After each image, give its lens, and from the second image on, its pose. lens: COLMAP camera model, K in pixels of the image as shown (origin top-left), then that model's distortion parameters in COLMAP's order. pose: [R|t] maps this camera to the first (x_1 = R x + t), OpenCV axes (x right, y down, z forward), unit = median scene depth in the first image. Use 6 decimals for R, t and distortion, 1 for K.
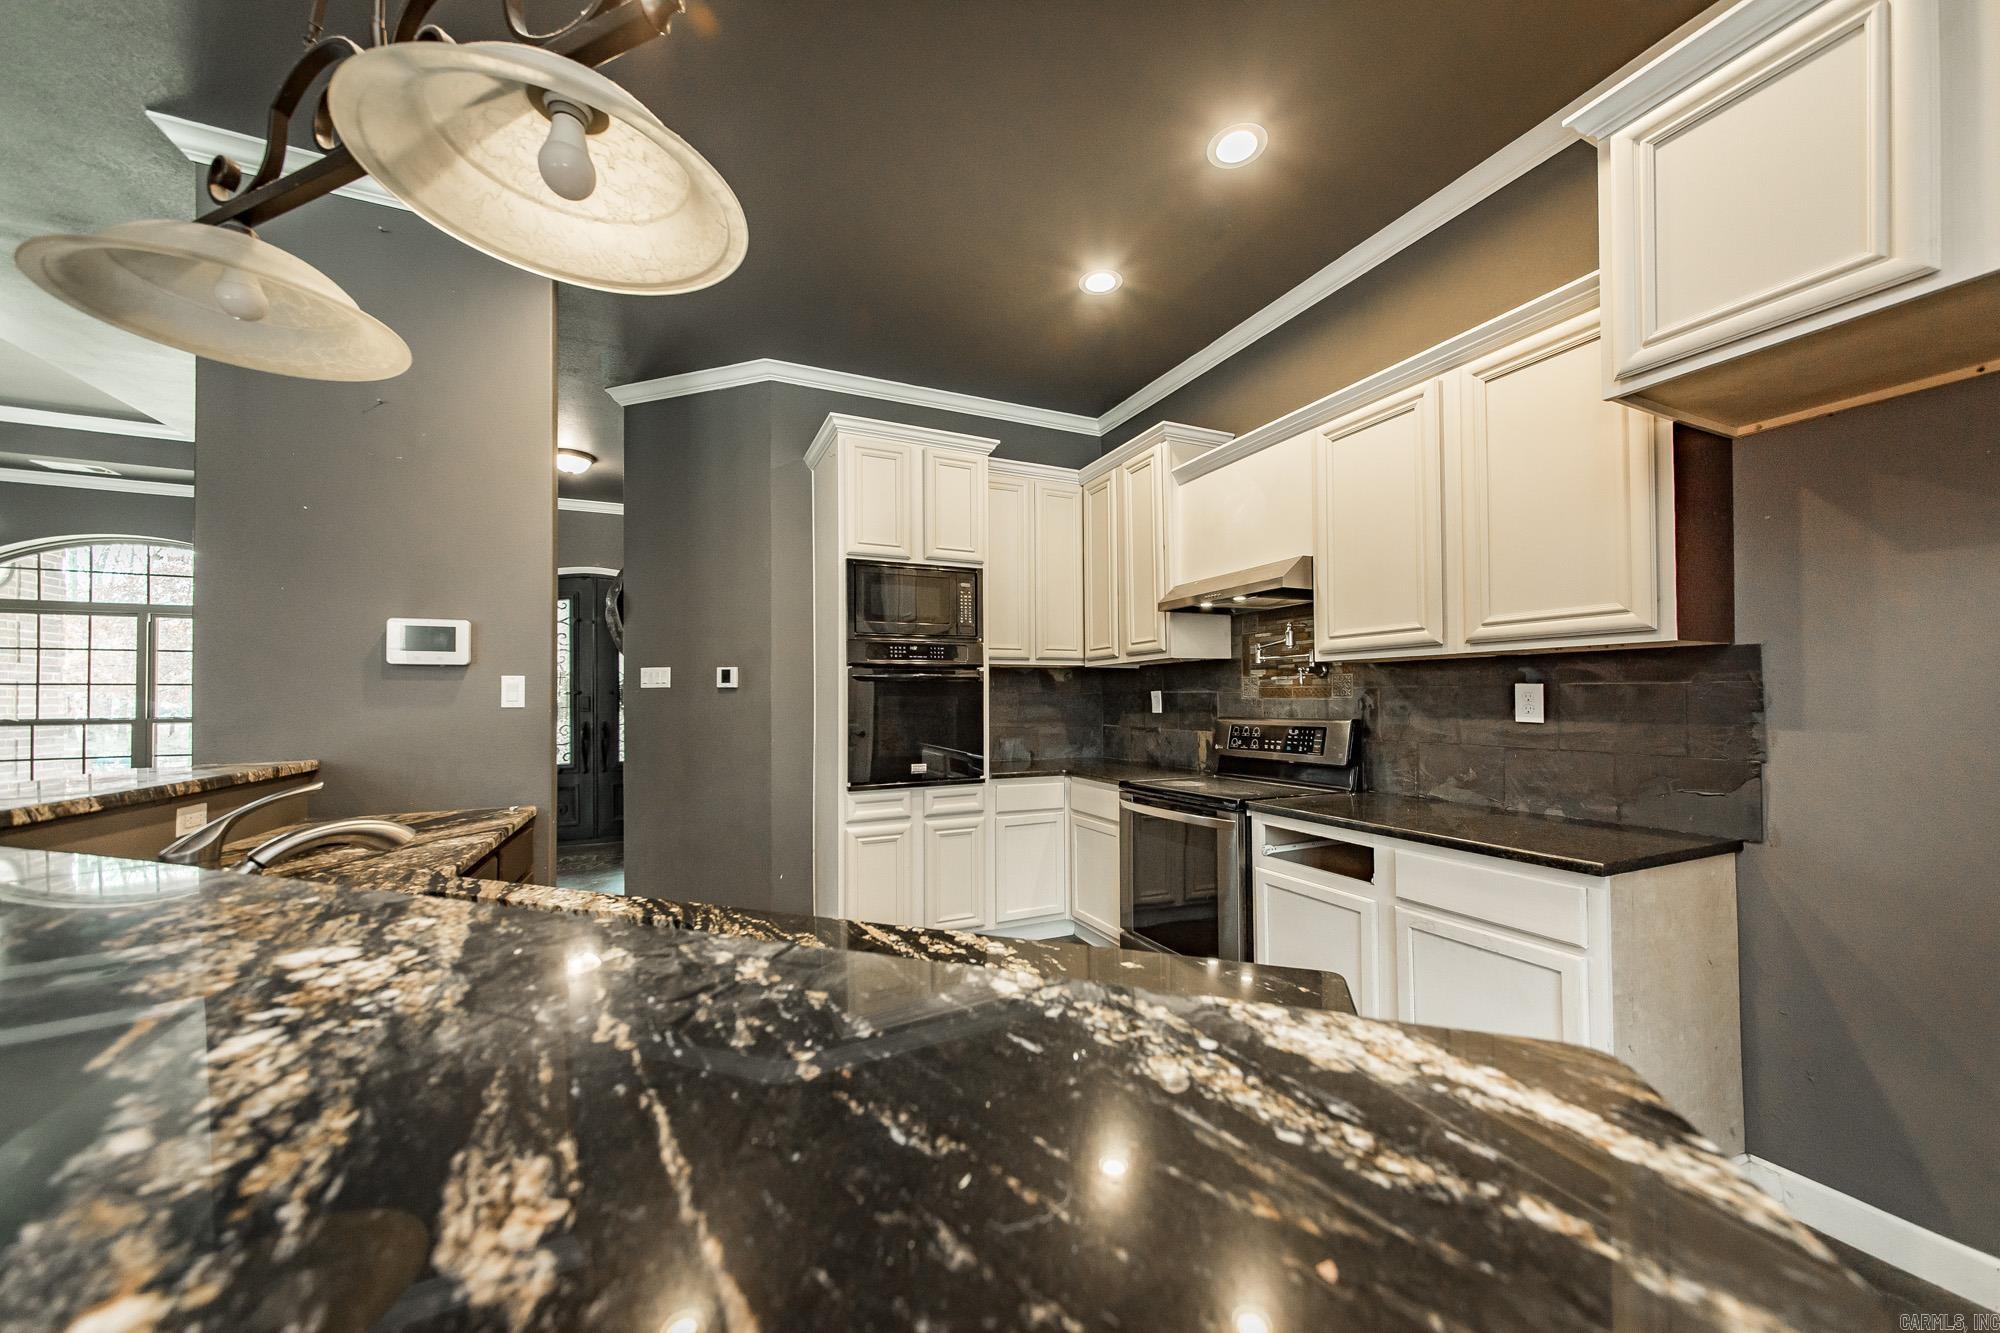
lens RADIAL K [[714.6, 0, 996.3], [0, 714.6, 691.9], [0, 0, 1]] dist [0.020055, 0.000022]
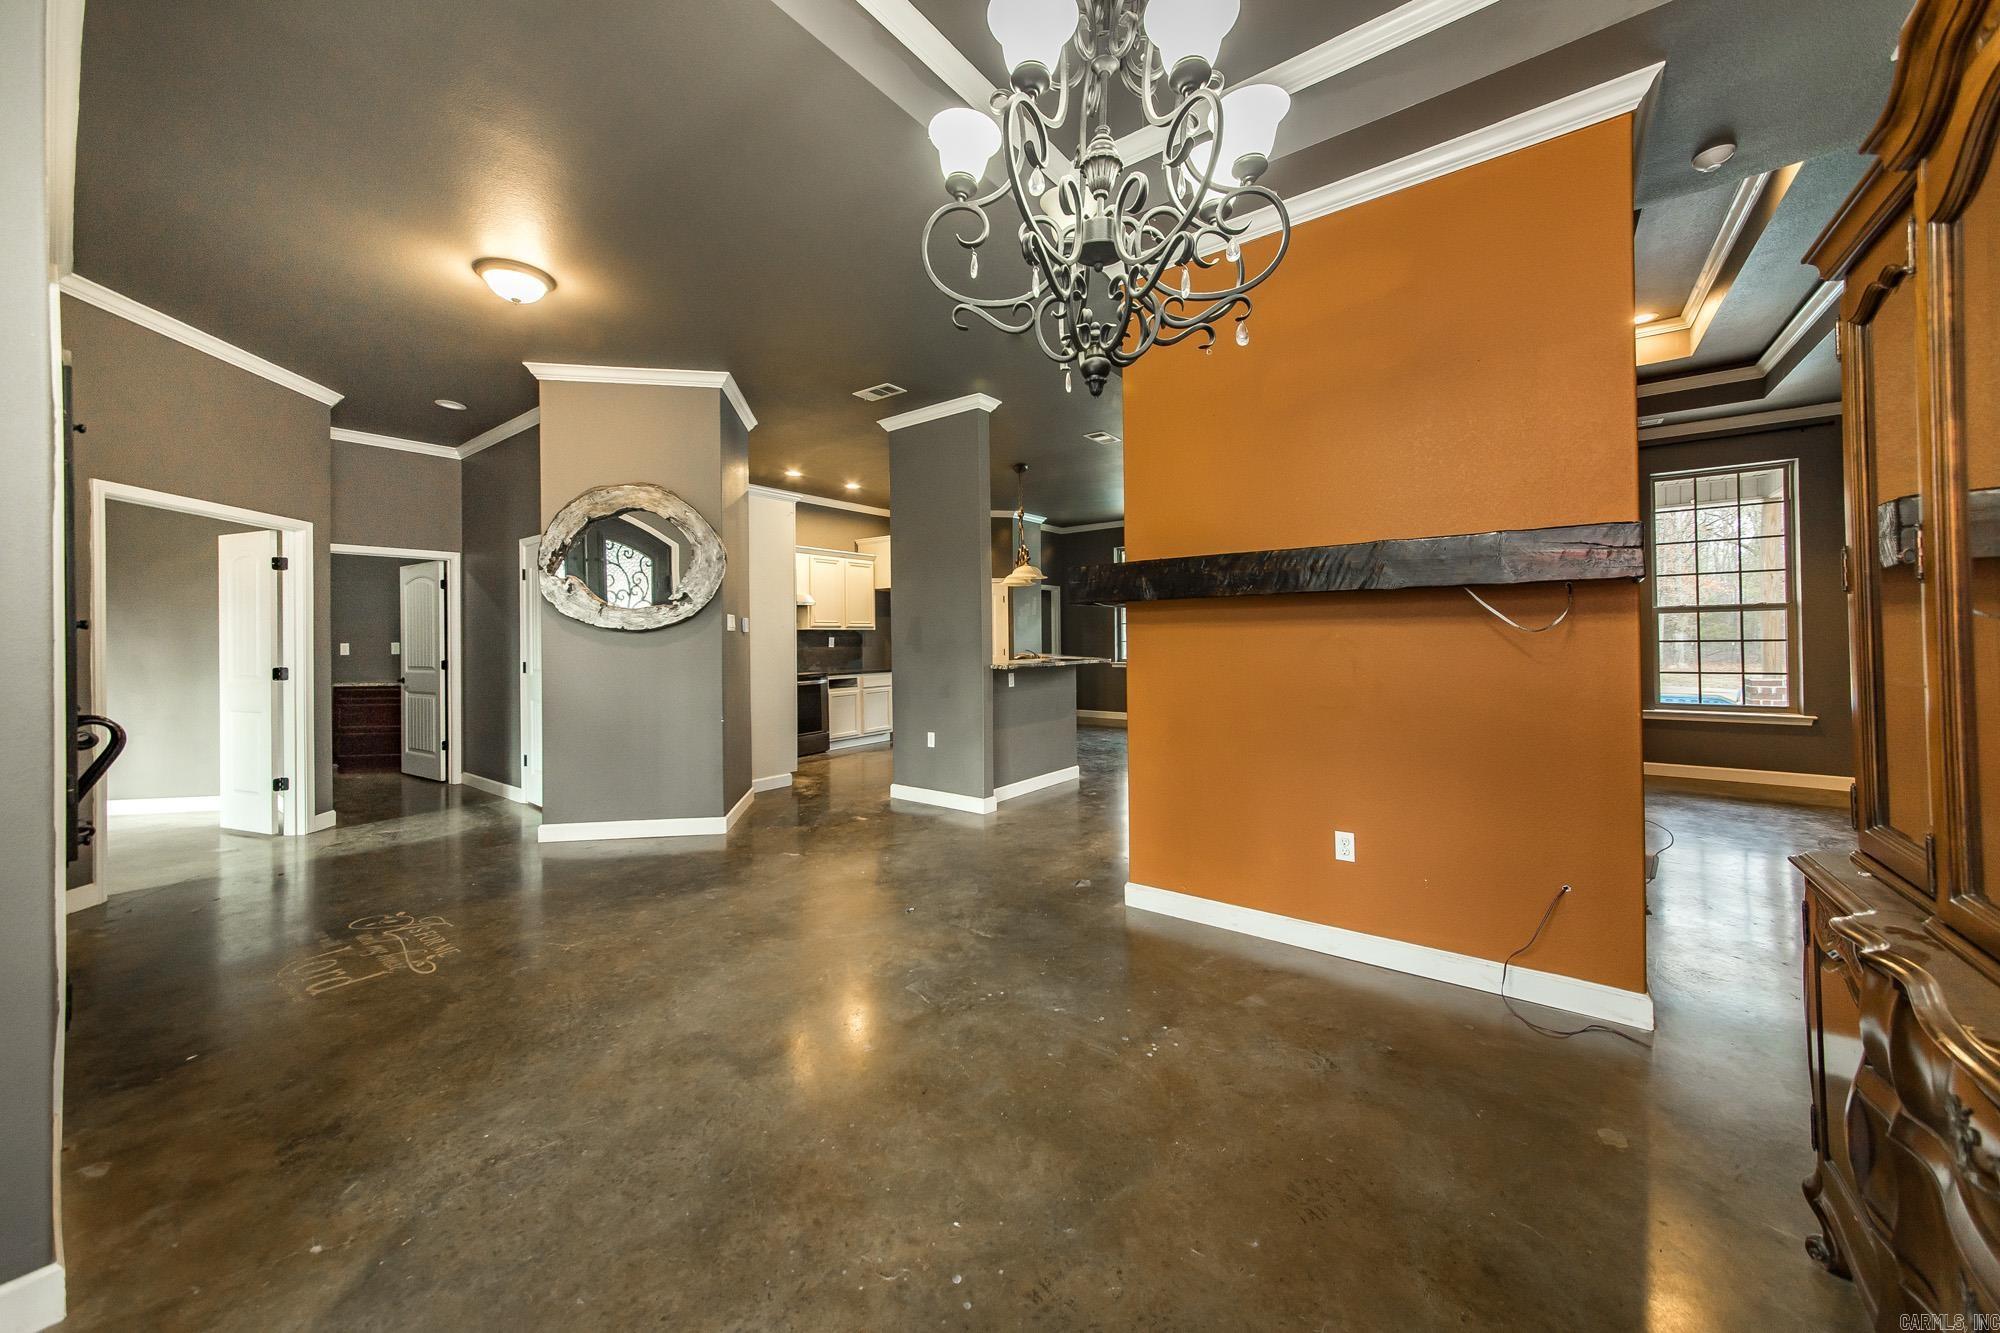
lens RADIAL K [[715.6, 0, 983.5], [0, 715.6, 635.0], [0, 0, 1]] dist [0.000319, 0.000037]
pose [[-0.473248, 0.020333, 0.880695, -2.333450], [0.003929, 0.999772, -0.020971, 0.047459], [-0.880921, -0.006465, -0.473220, 1.601329]]
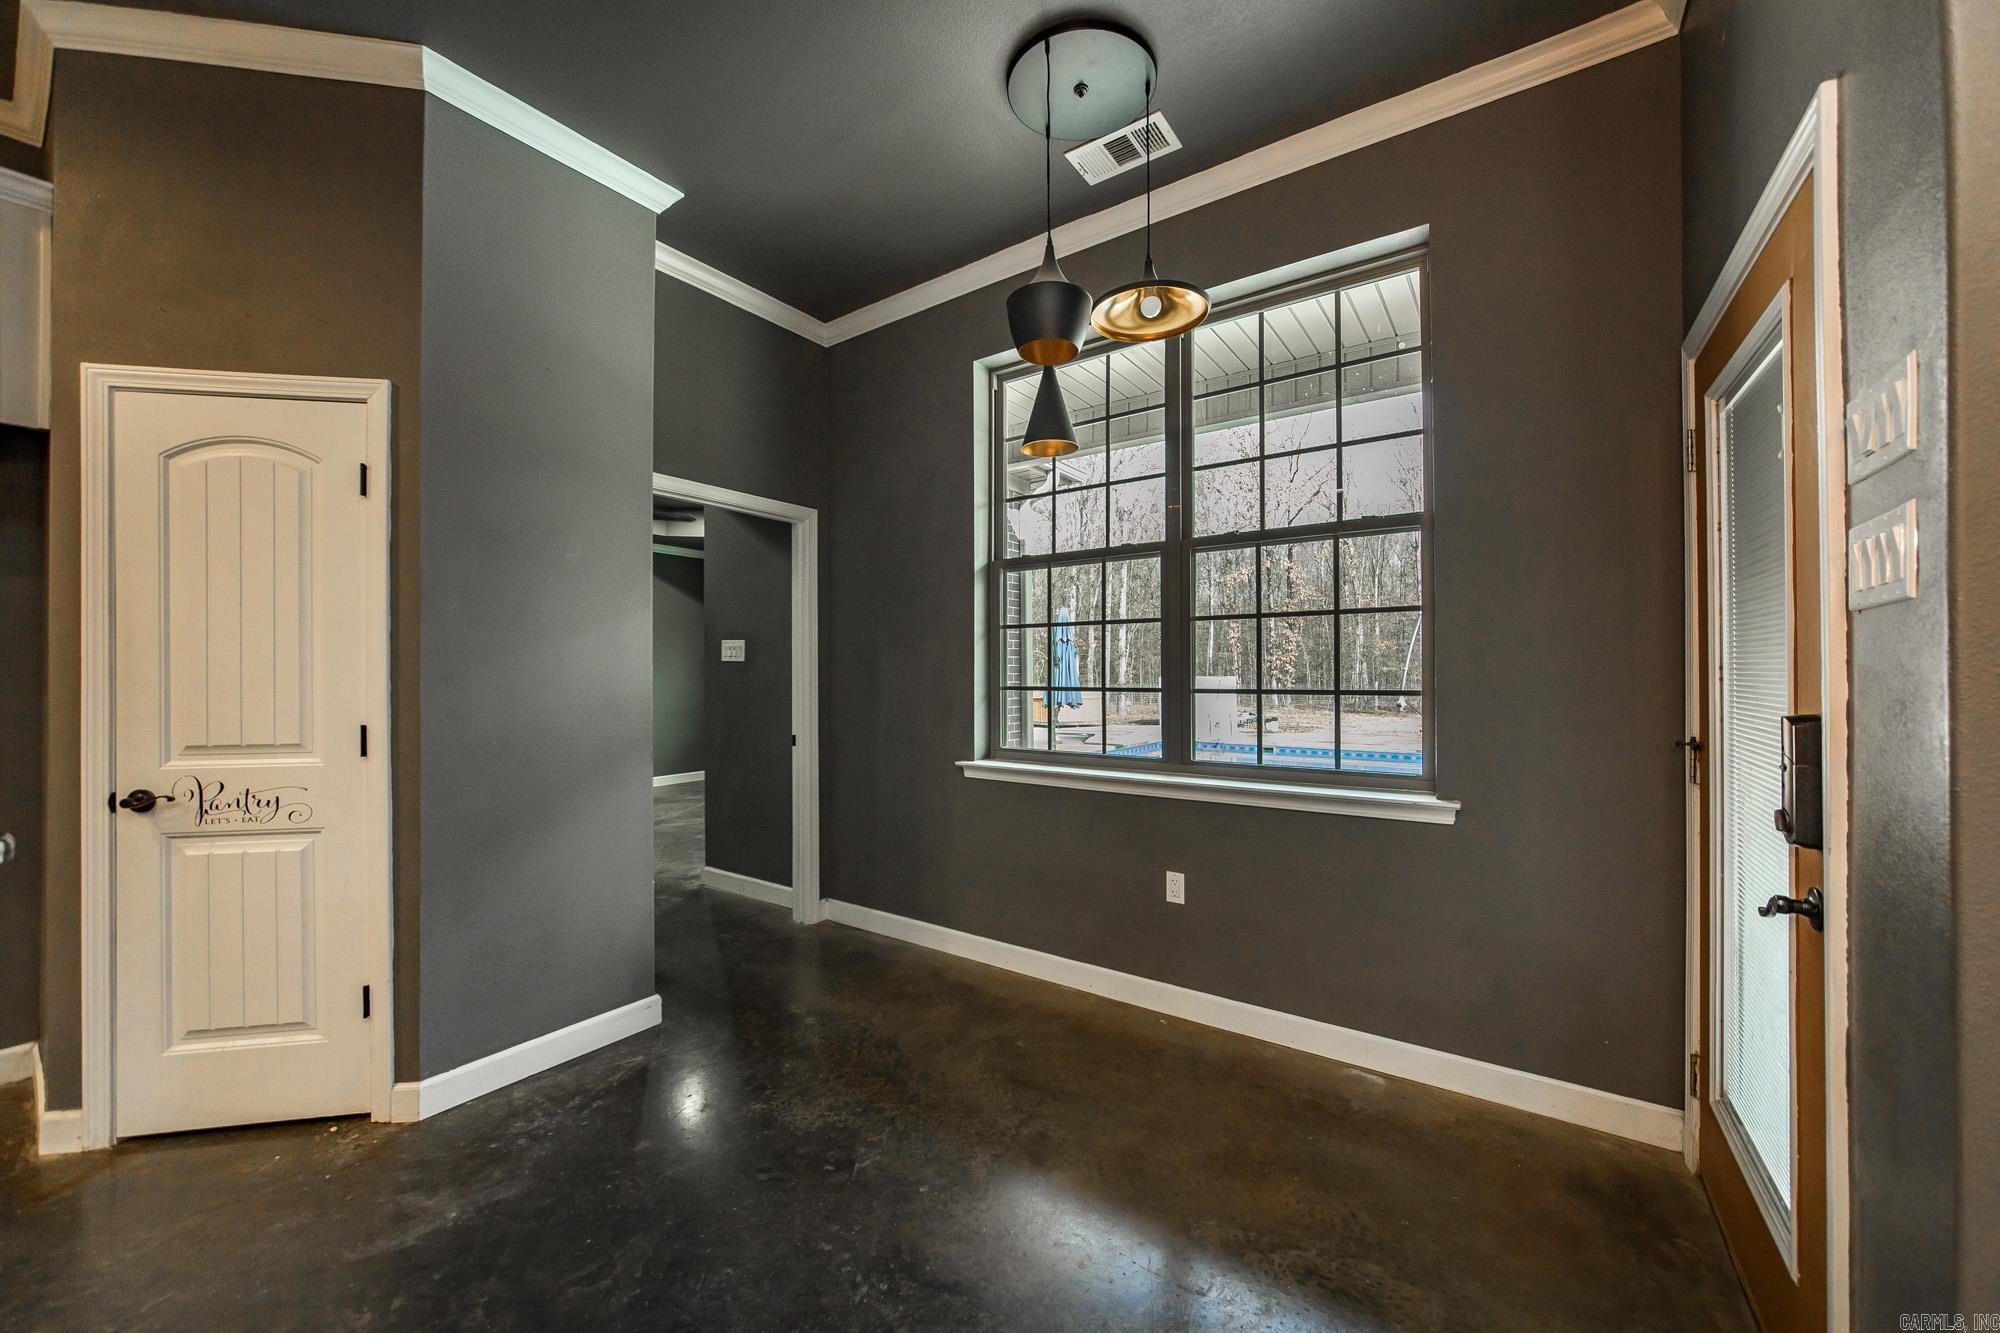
lens RADIAL K [[734.8, 0, 987.4], [0, 734.8, 673.8], [0, 0, 1]] dist [0.000032, 0.000085]
pose [[-0.496266, 0.012781, 0.868077, -0.387189], [-0.000405, 0.999888, -0.014953, 0.006053], [-0.868171, -0.007772, -0.496205, -0.184396]]
